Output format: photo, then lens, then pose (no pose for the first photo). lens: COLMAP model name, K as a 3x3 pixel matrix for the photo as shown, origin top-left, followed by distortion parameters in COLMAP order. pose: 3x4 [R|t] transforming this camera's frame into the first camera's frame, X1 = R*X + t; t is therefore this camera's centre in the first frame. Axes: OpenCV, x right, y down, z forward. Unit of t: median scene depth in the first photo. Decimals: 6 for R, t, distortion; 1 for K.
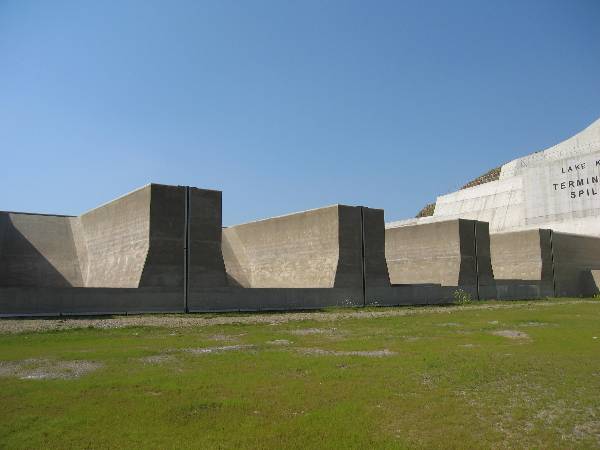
lens RADIAL K [[490.4, 0, 304.2], [0, 490.4, 225.5], [0, 0, 1]] dist [-0.150691, 0.117595]
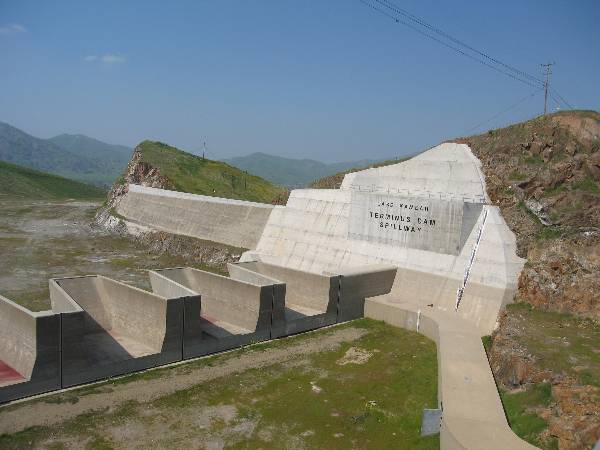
lens RADIAL K [[490.4, 0, 304.2], [0, 490.4, 225.5], [0, 0, 1]] dist [-0.150691, 0.117595]
pose [[0.975879, 0.061995, 0.209324, 0.093403], [-0.108815, 0.969364, 0.220209, -0.382421], [-0.189259, -0.237675, 0.952728, -0.270234]]
